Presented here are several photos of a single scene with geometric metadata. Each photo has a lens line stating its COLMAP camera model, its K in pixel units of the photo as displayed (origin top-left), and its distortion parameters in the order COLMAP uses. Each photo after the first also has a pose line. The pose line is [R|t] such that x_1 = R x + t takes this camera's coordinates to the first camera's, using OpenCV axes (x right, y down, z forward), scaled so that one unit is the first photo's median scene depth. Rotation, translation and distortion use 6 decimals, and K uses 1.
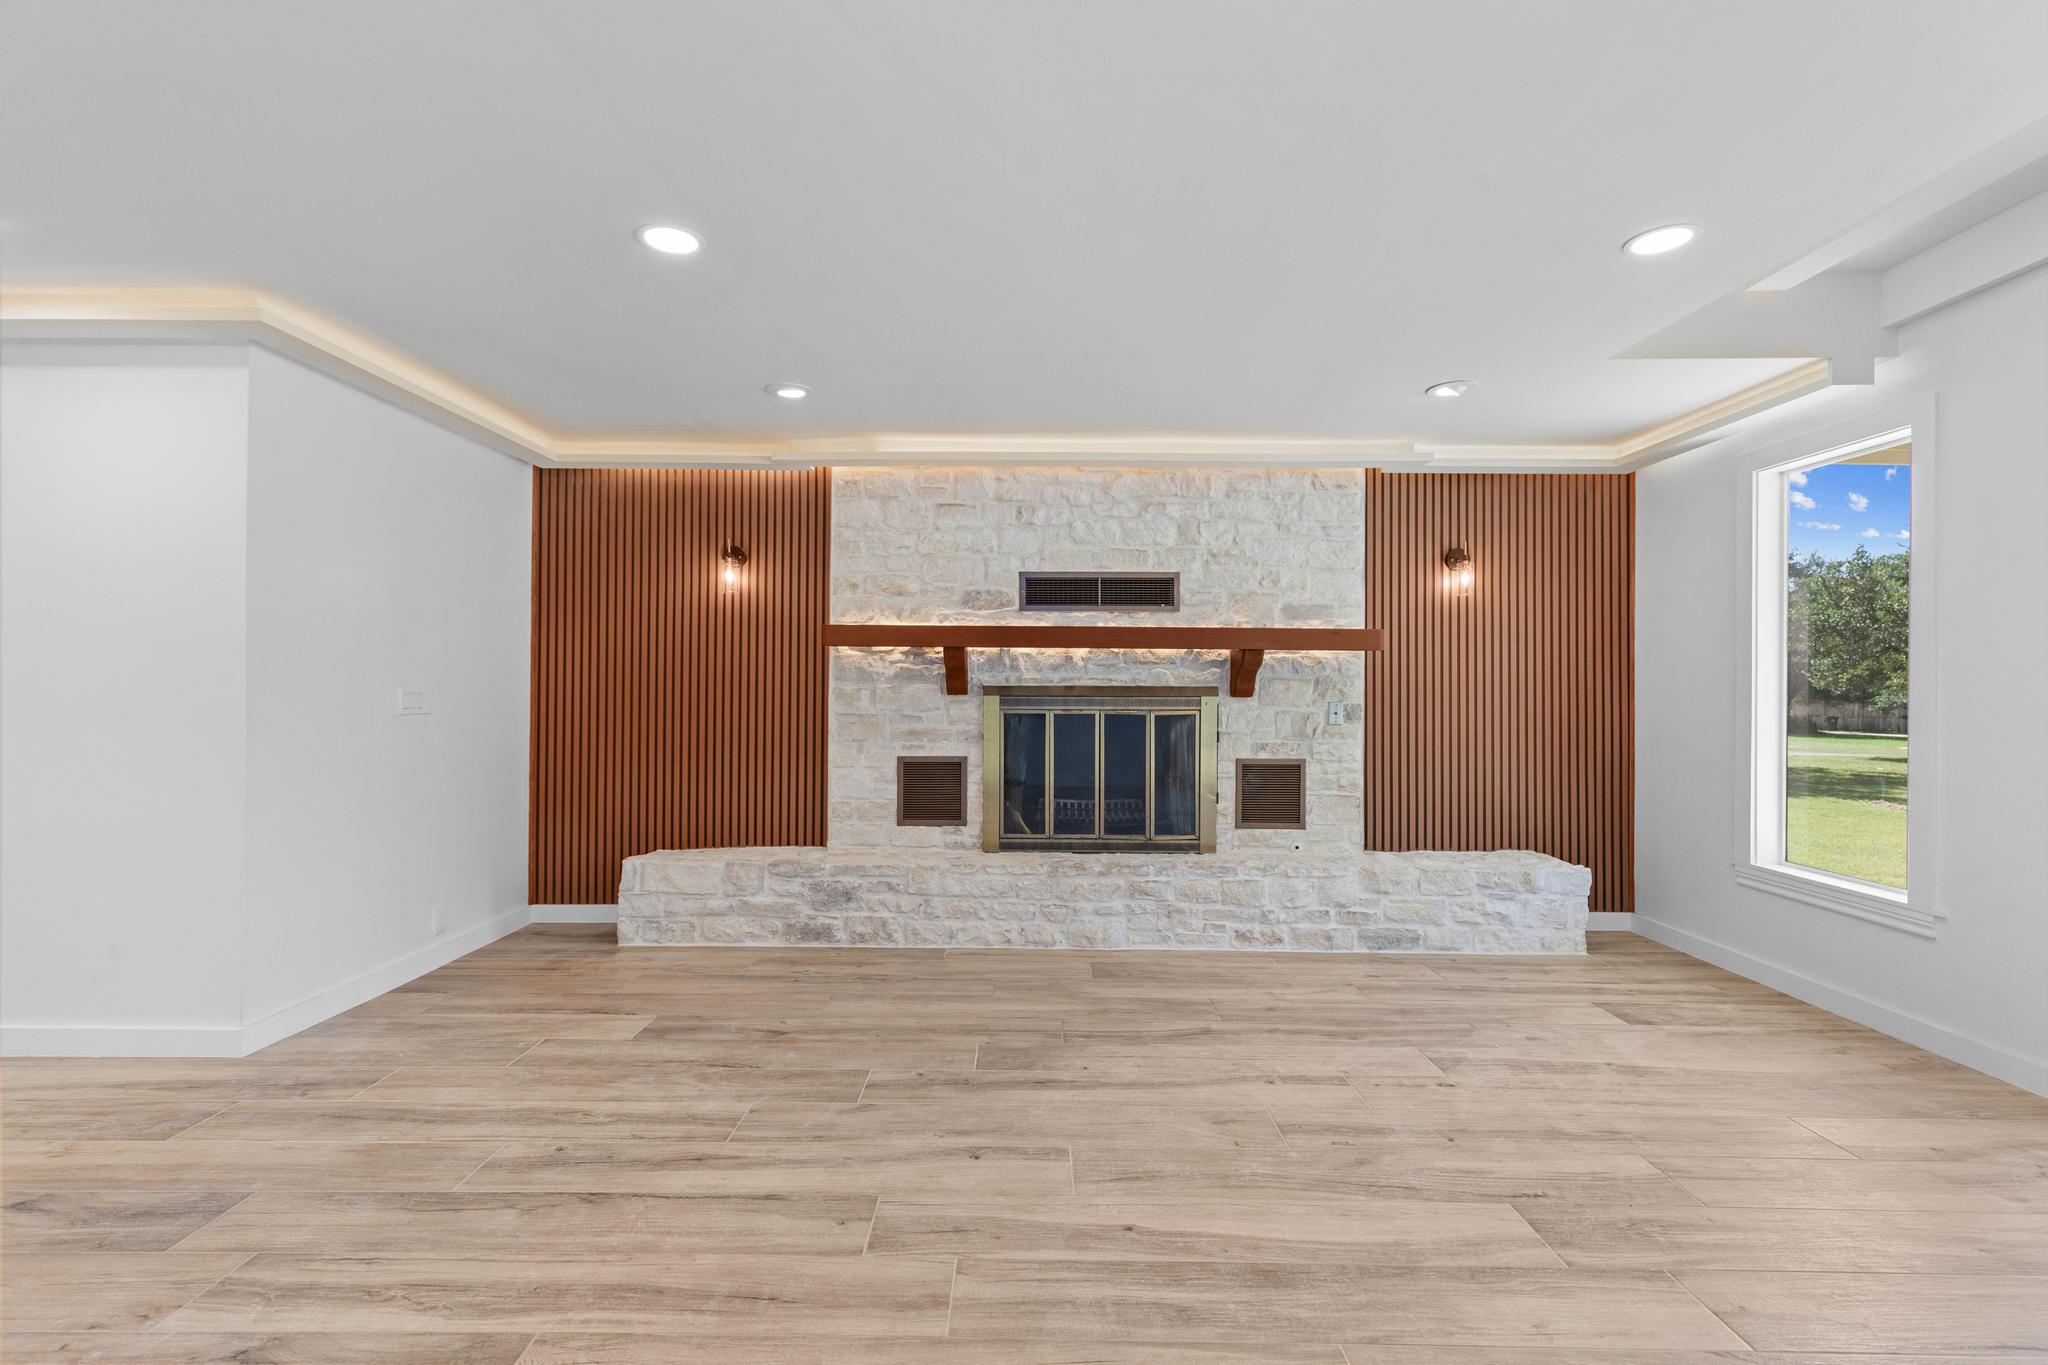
lens RADIAL K [[931.2, 0, 1021.6], [0, 931.2, 672.9], [0, 0, 1]] dist [0.010608, -0.000061]
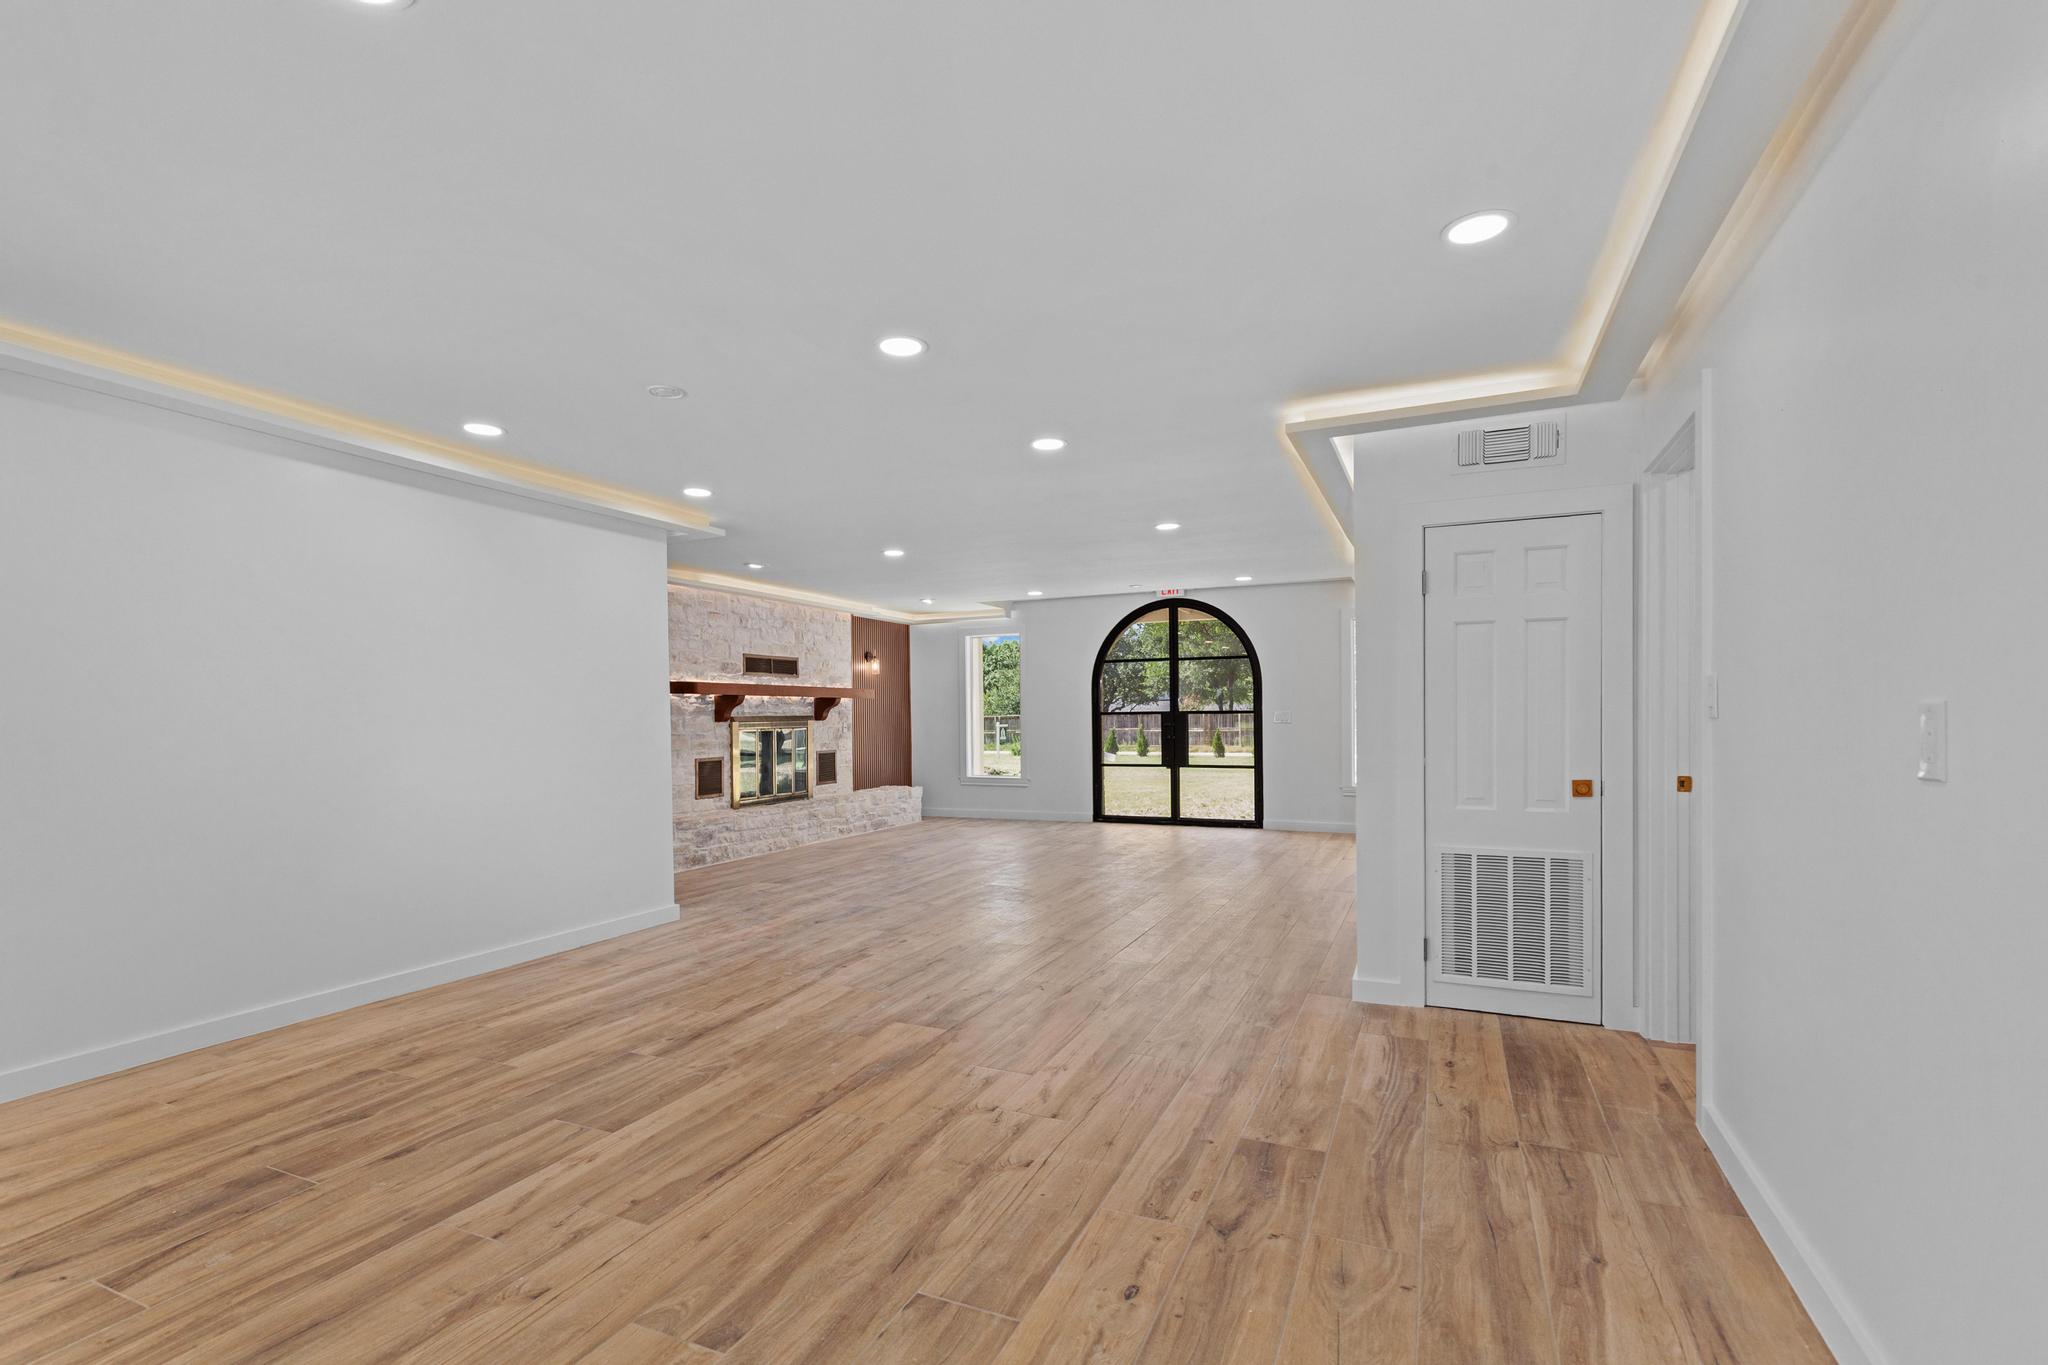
lens RADIAL K [[931.2, 0, 1031.2], [0, 931.2, 693.5], [0, 0, 1]] dist [0.010608, -0.000061]
pose [[0.395131, 0.011594, 0.918551, -1.475470], [0.003151, 0.999897, -0.013977, -0.003669], [-0.918619, 0.008417, 0.395054, -0.237203]]
